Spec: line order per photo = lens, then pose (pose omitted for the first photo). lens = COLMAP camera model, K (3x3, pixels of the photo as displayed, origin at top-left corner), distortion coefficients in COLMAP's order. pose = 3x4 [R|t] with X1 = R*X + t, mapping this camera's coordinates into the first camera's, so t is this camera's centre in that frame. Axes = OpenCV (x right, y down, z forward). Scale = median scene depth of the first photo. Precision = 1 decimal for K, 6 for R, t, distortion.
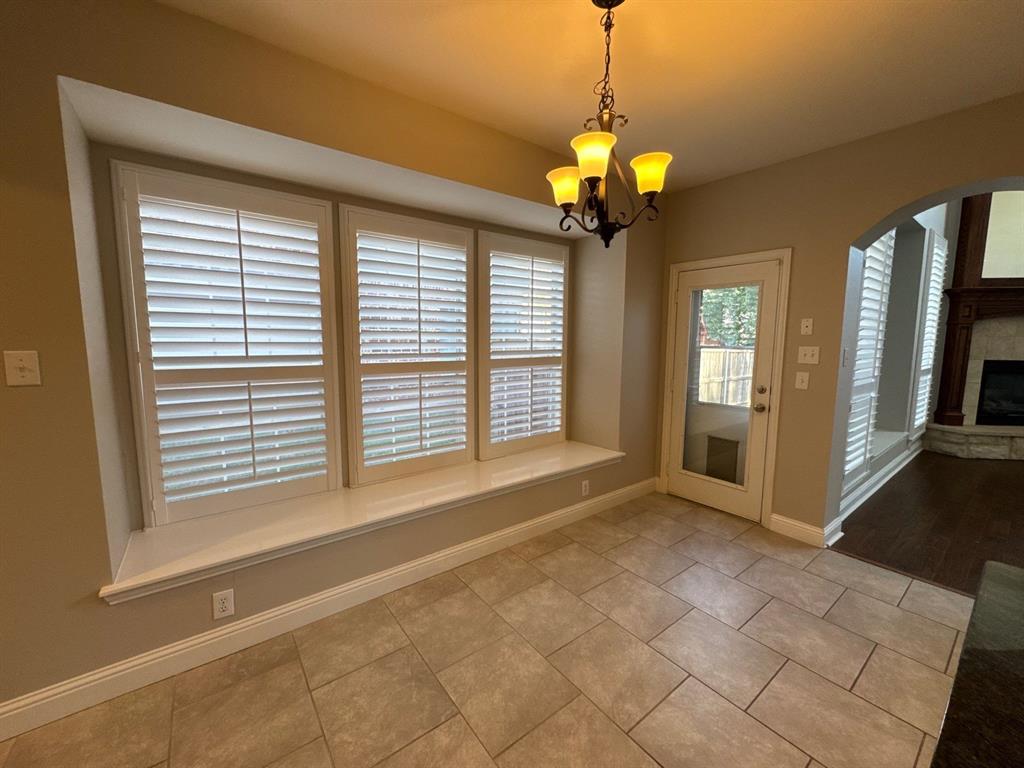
lens RADIAL K [[408.0, 0, 508.1], [0, 408.0, 387.5], [0, 0, 1]] dist [-0.005920, 0.000788]
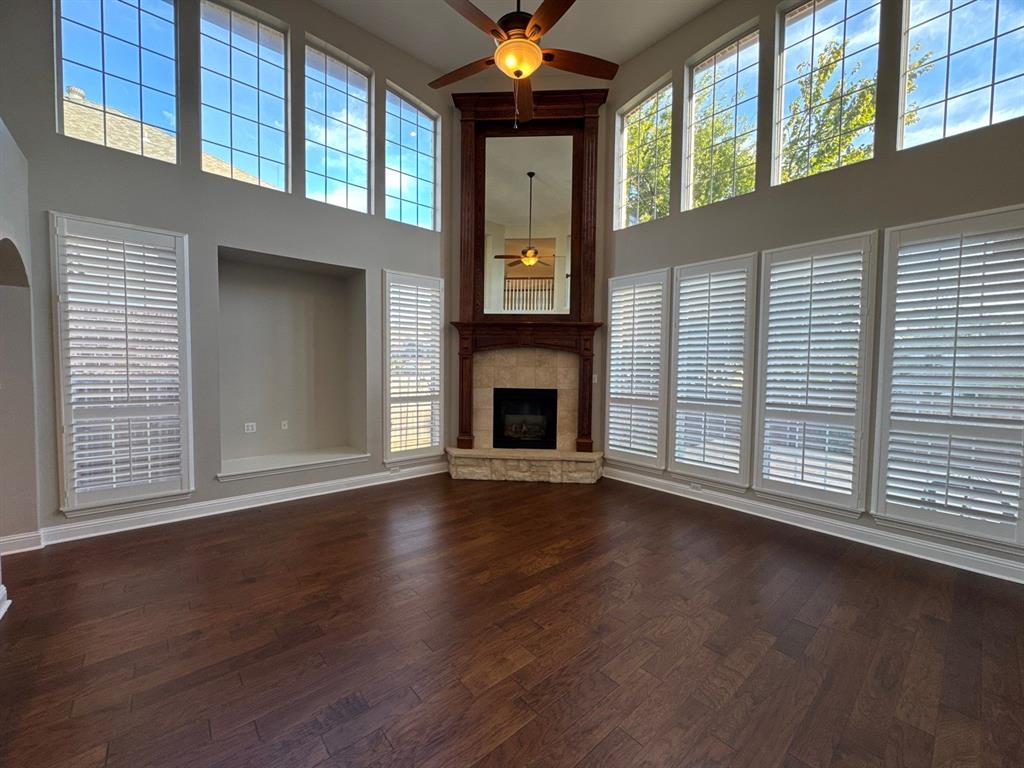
lens RADIAL K [[408.0, 0, 511.4], [0, 408.0, 385.5], [0, 0, 1]] dist [-0.005920, 0.000788]
pose [[0.997466, 0.005340, 0.070951, 1.167299], [-0.000657, 0.997828, -0.065865, -0.002514], [-0.071149, 0.065652, 0.995303, -0.098712]]
